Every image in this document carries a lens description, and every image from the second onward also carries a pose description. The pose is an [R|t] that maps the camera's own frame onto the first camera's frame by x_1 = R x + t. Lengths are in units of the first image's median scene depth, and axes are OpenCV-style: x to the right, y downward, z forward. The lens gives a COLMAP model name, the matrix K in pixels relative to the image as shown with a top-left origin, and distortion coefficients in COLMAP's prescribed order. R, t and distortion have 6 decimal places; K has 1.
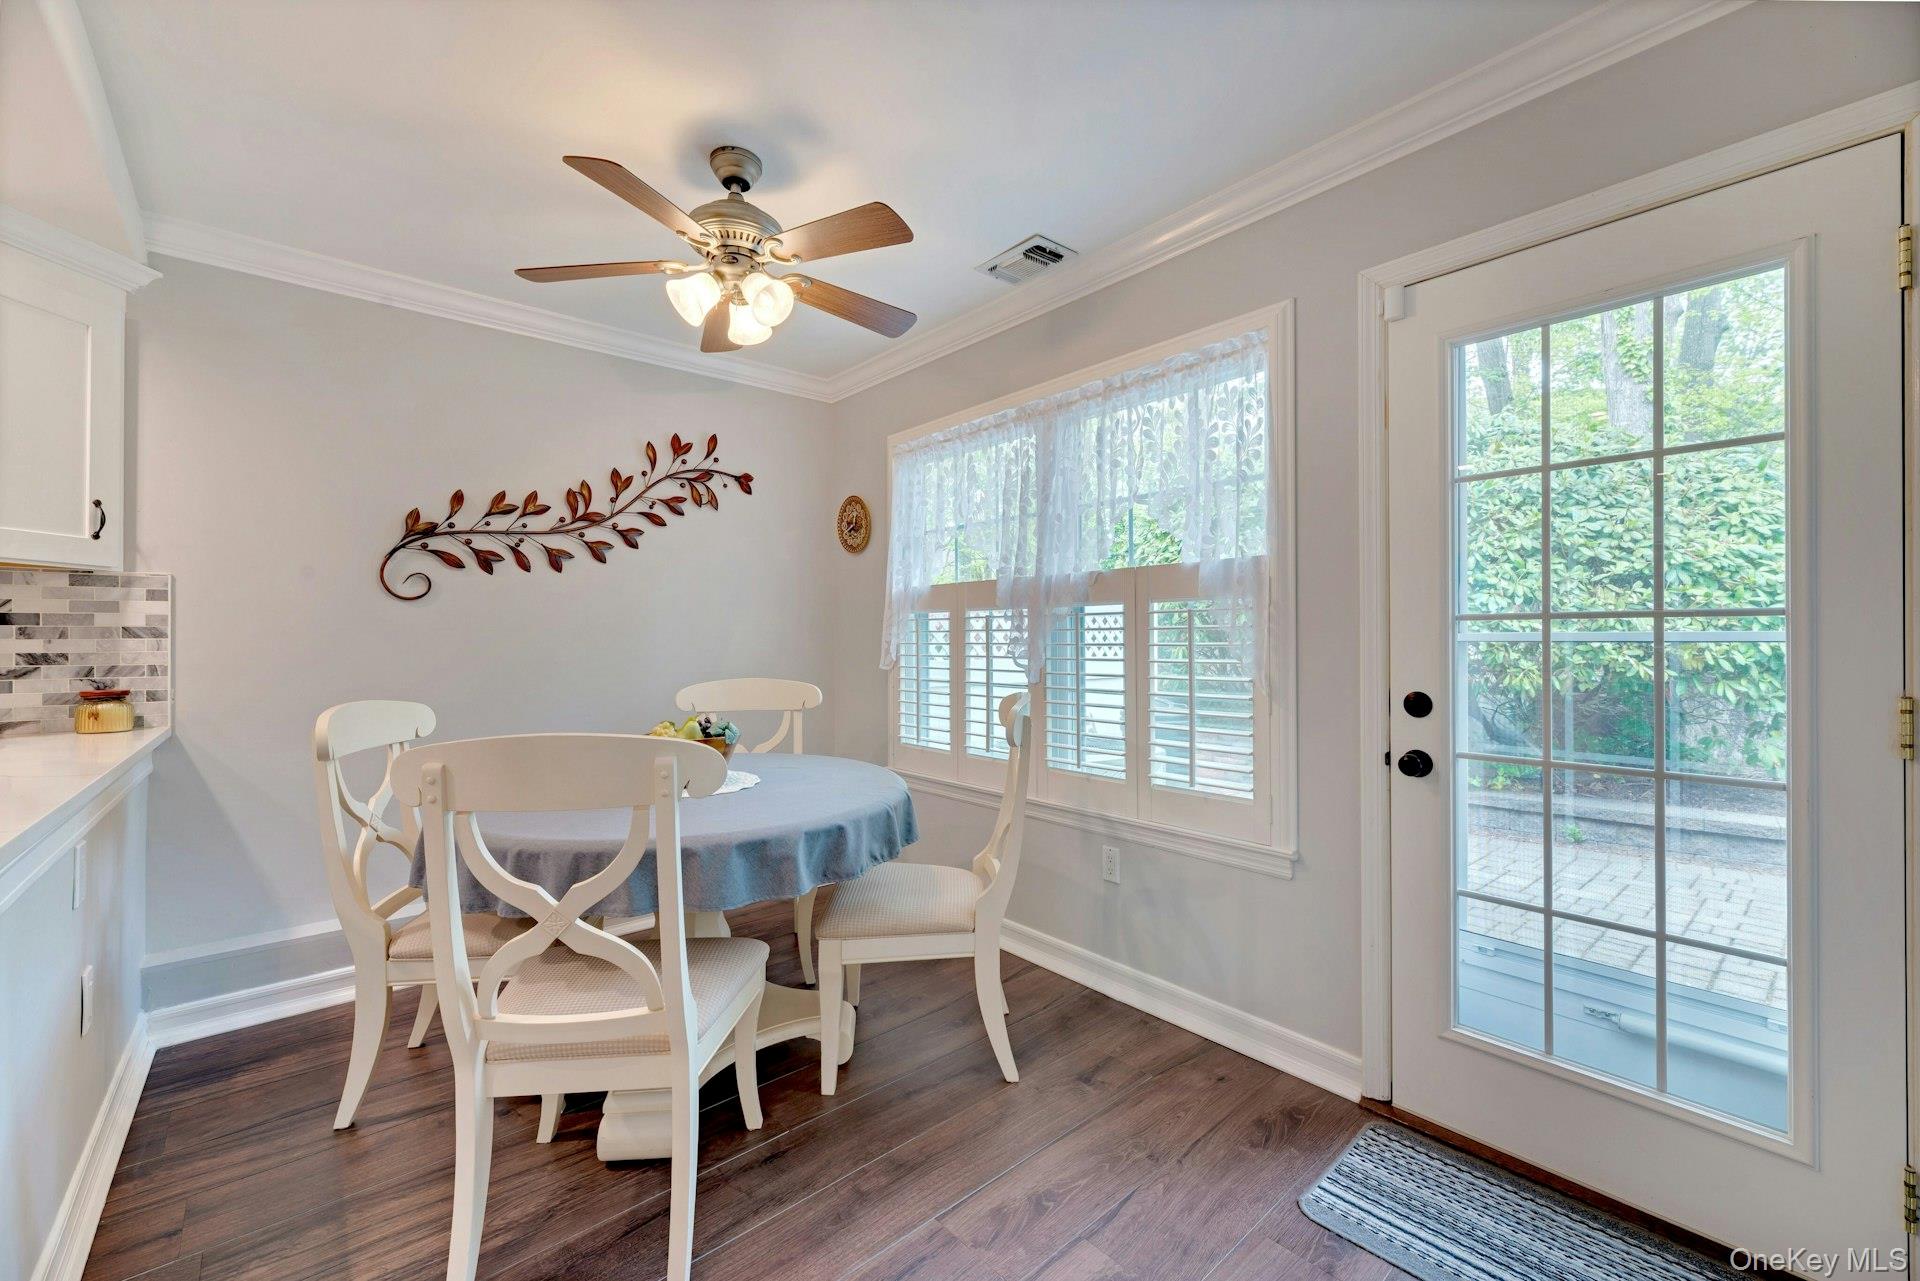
lens RADIAL K [[770.9, 0, 959.7], [0, 770.9, 635.9], [0, 0, 1]] dist [0.003618, 0.000436]
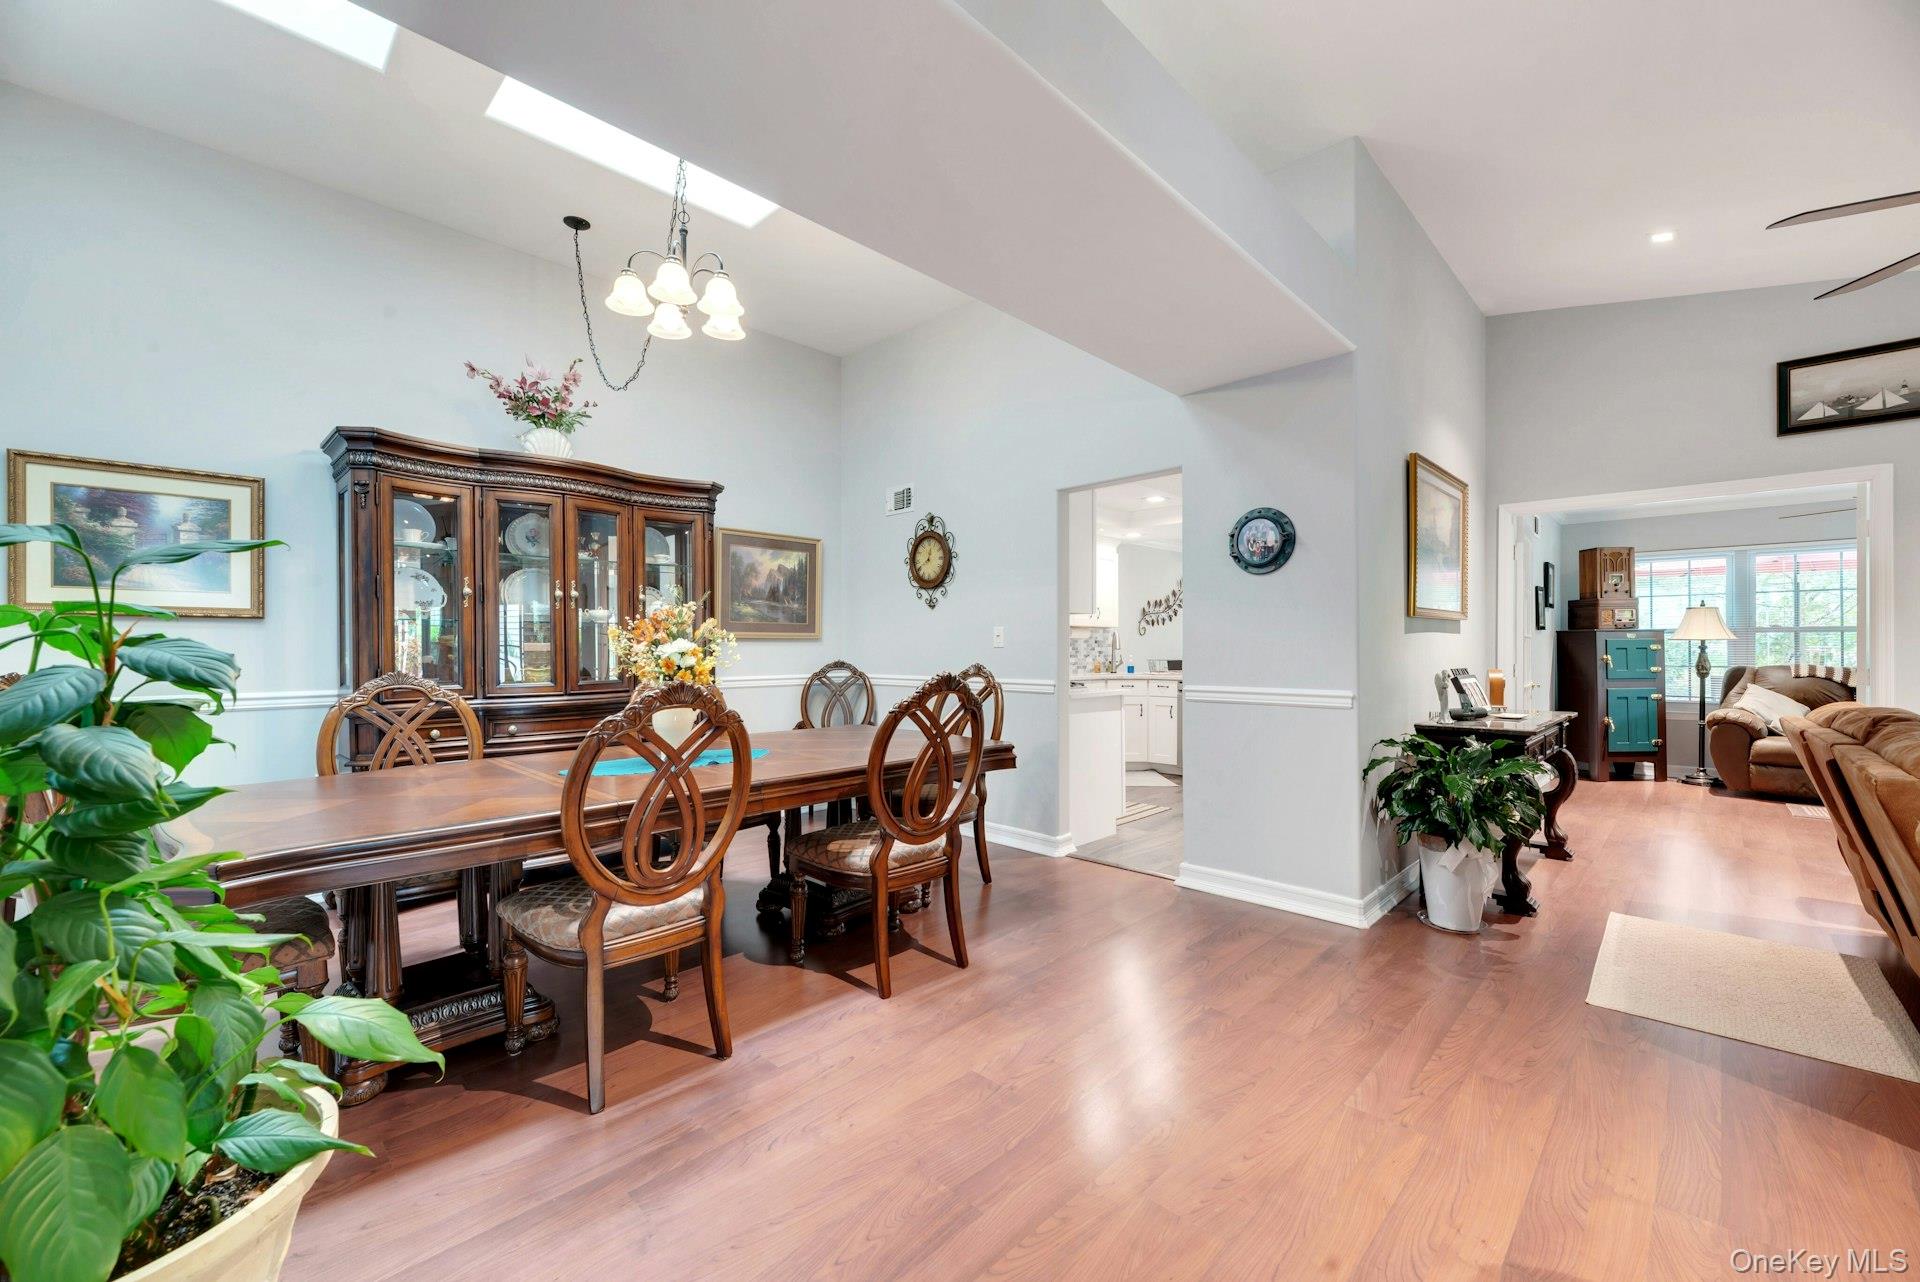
lens RADIAL K [[770.9, 0, 963.8], [0, 770.9, 645.4], [0, 0, 1]] dist [0.003618, 0.000436]
pose [[0.995781, -0.000164, 0.091760, -2.098820], [0.000336, 0.999998, -0.001857, 0.001553], [-0.091760, 0.001880, 0.995779, -2.574309]]
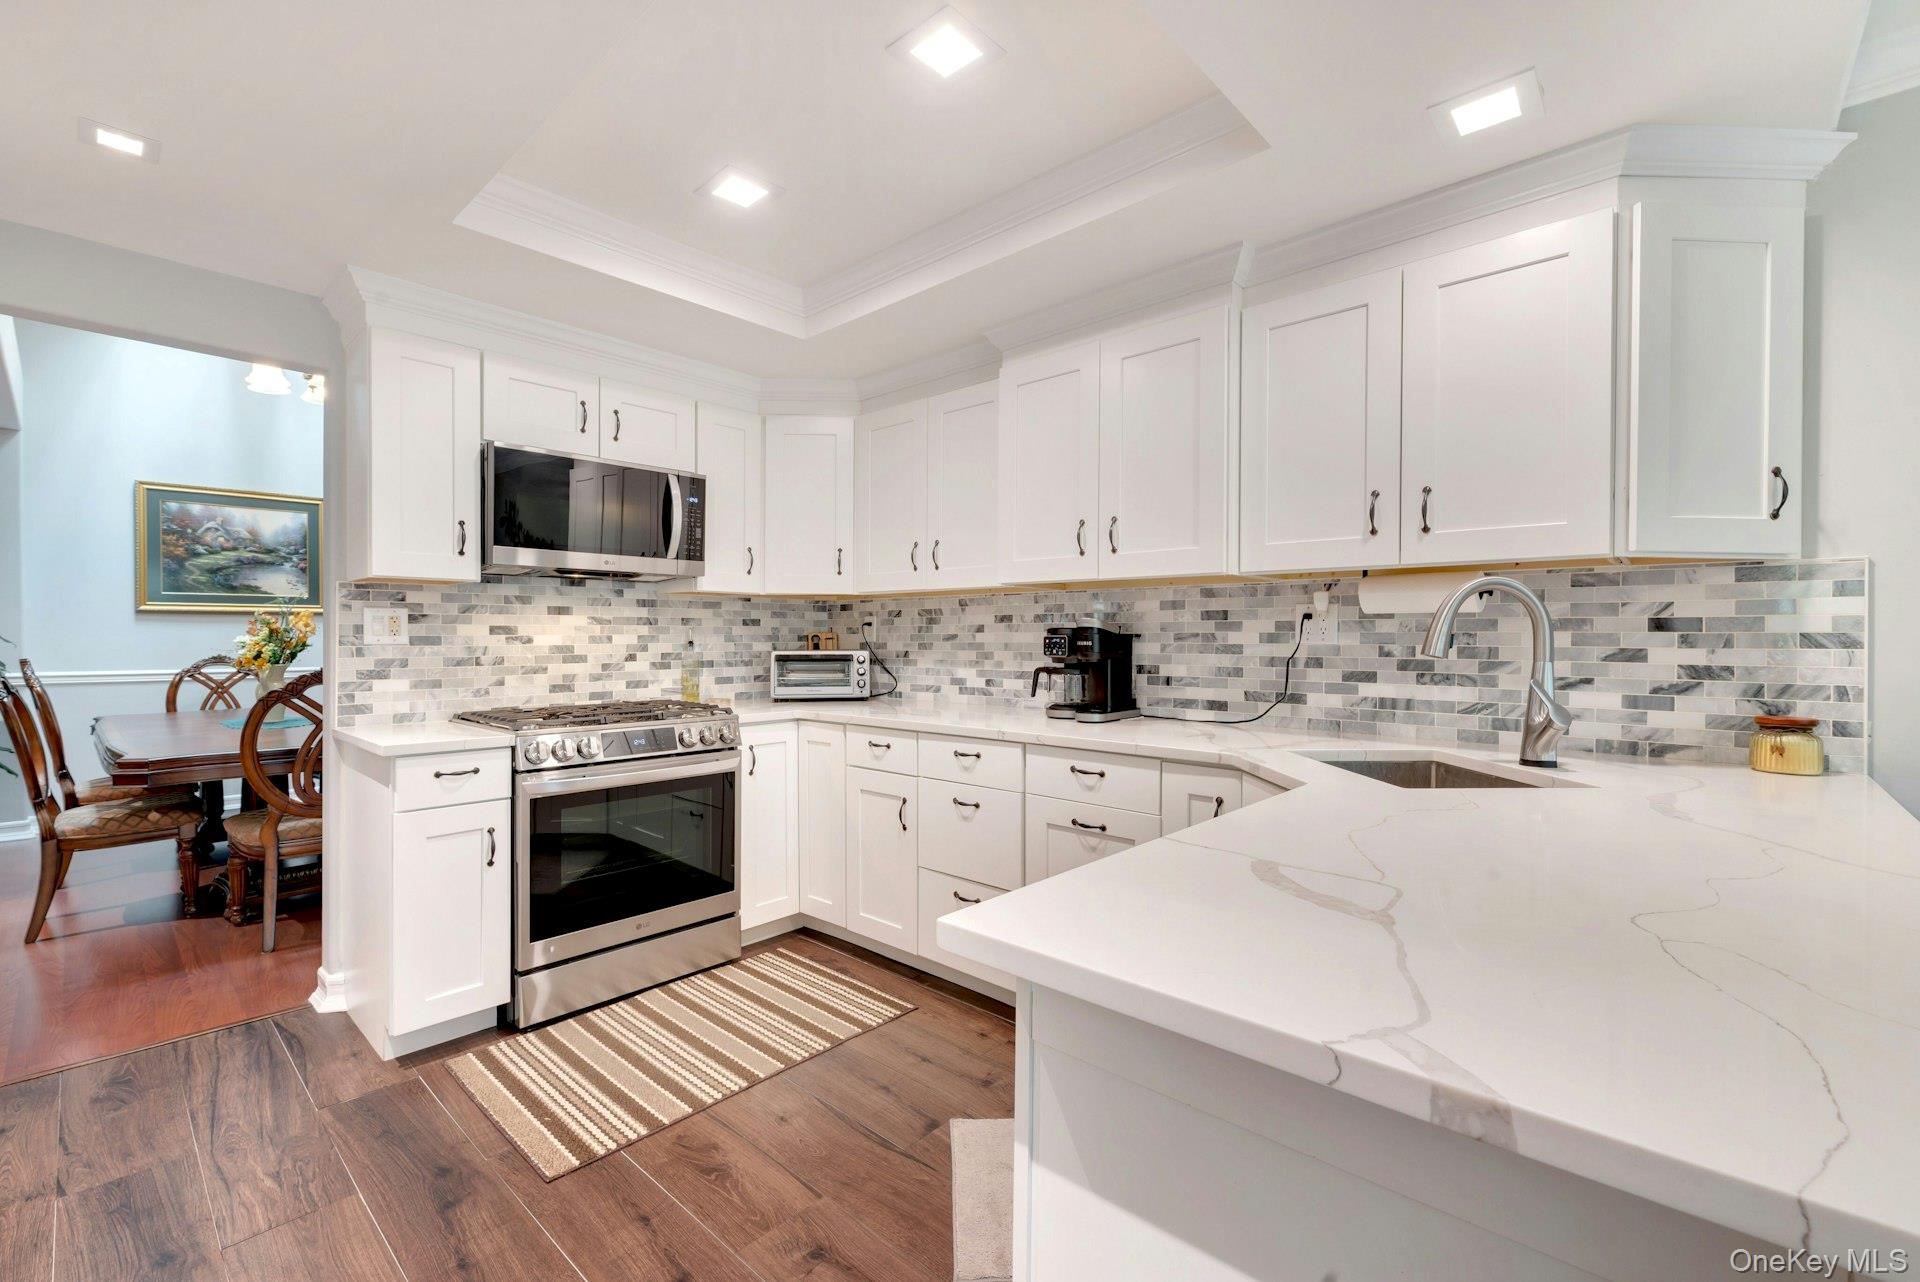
lens RADIAL K [[806.8, 0, 968.6], [0, 806.8, 640.7], [0, 0, 1]] dist [-0.000371, -0.000247]
pose [[0.126278, 0.007056, -0.991970, -0.410581], [0.001553, 0.999972, 0.007311, -0.011232], [0.991994, -0.002464, 0.126263, 0.106500]]
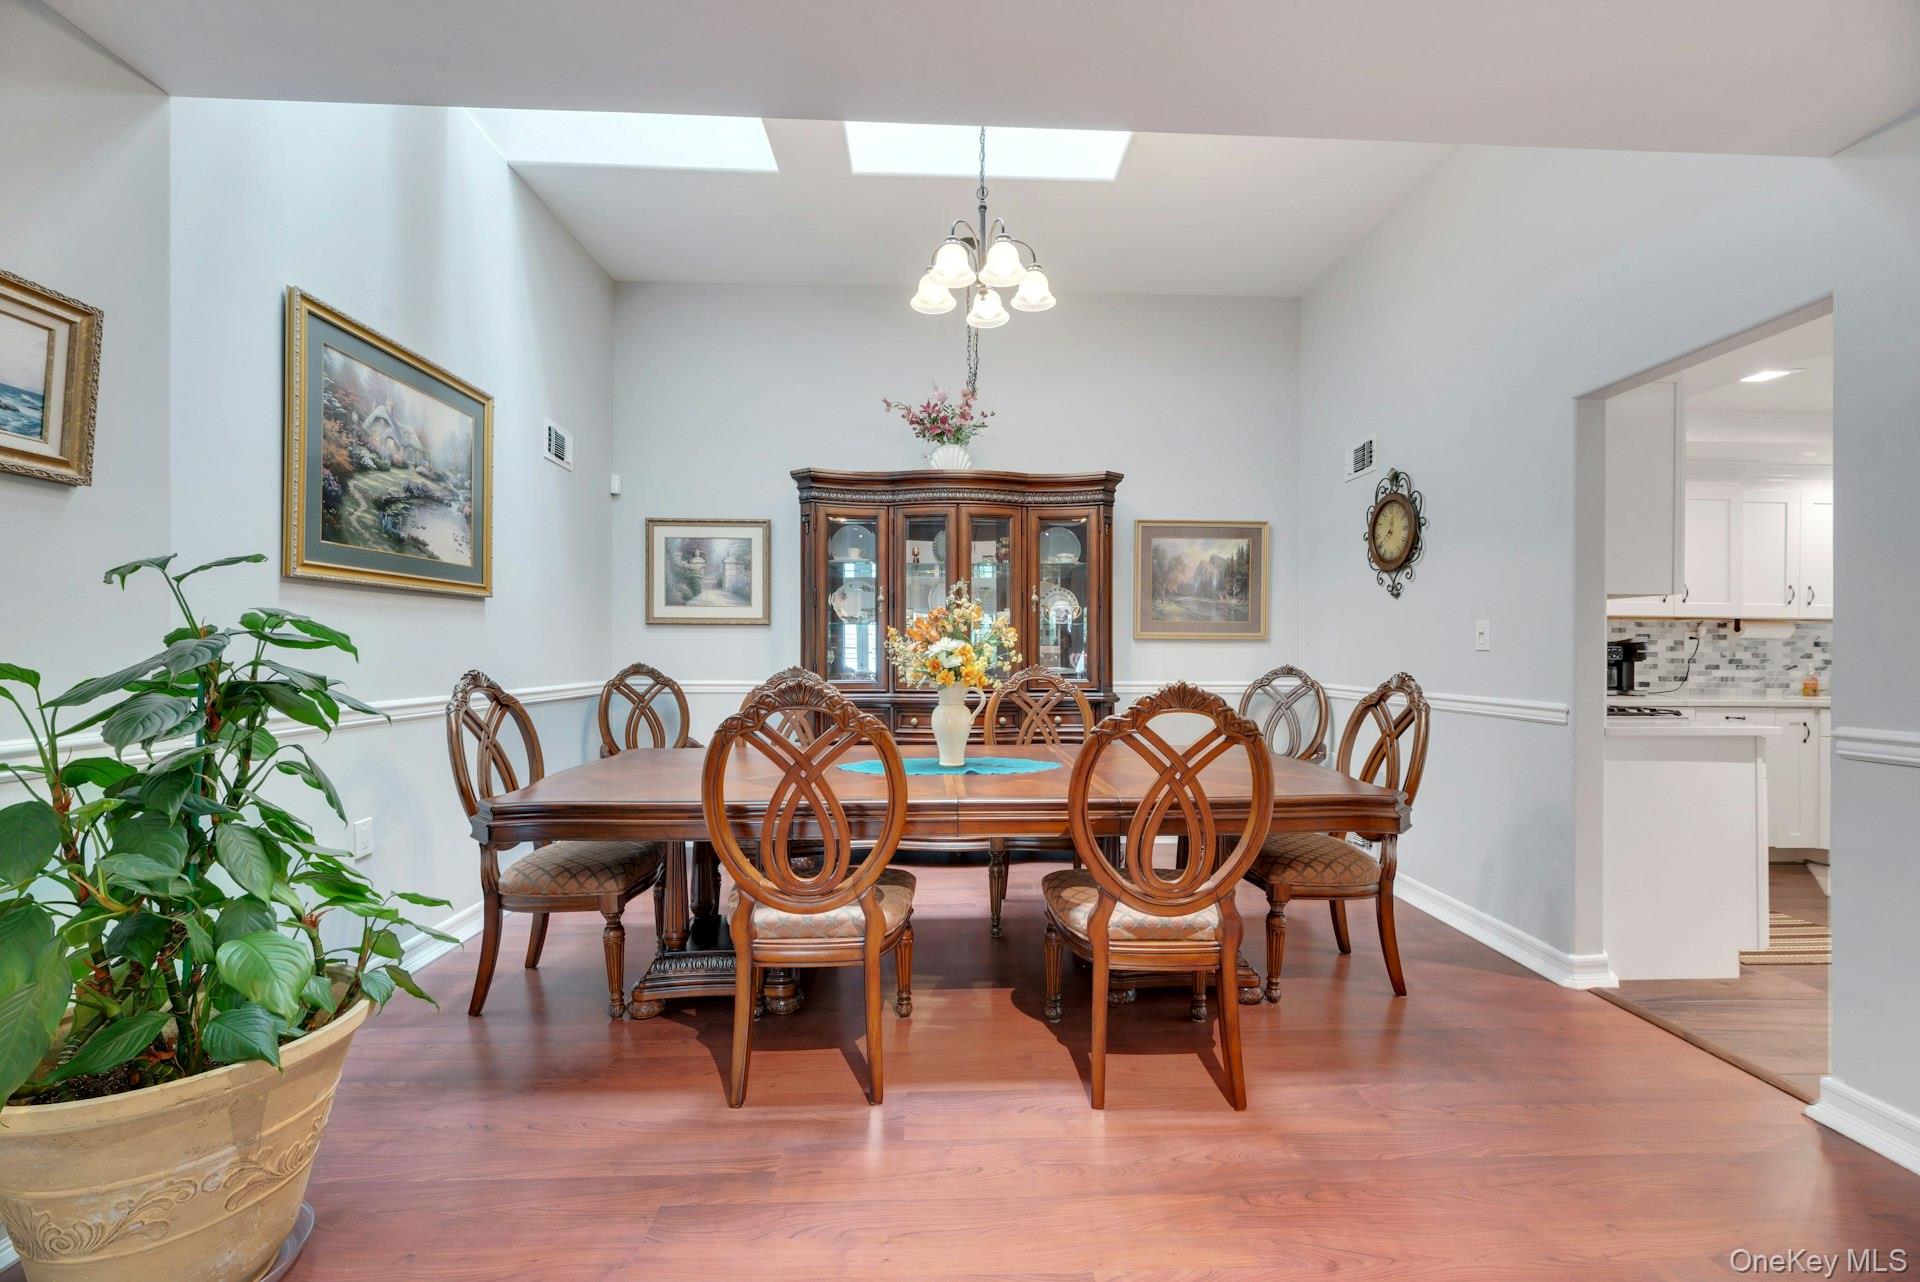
lens RADIAL K [[770.9, 0, 960.4], [0, 770.9, 648.2], [0, 0, 1]] dist [0.003618, 0.000436]
pose [[0.787848, 0.003726, -0.615859, -1.705968], [-0.005447, 0.999985, -0.000918, 0.004832], [0.615846, 0.004078, 0.787856, -2.218005]]
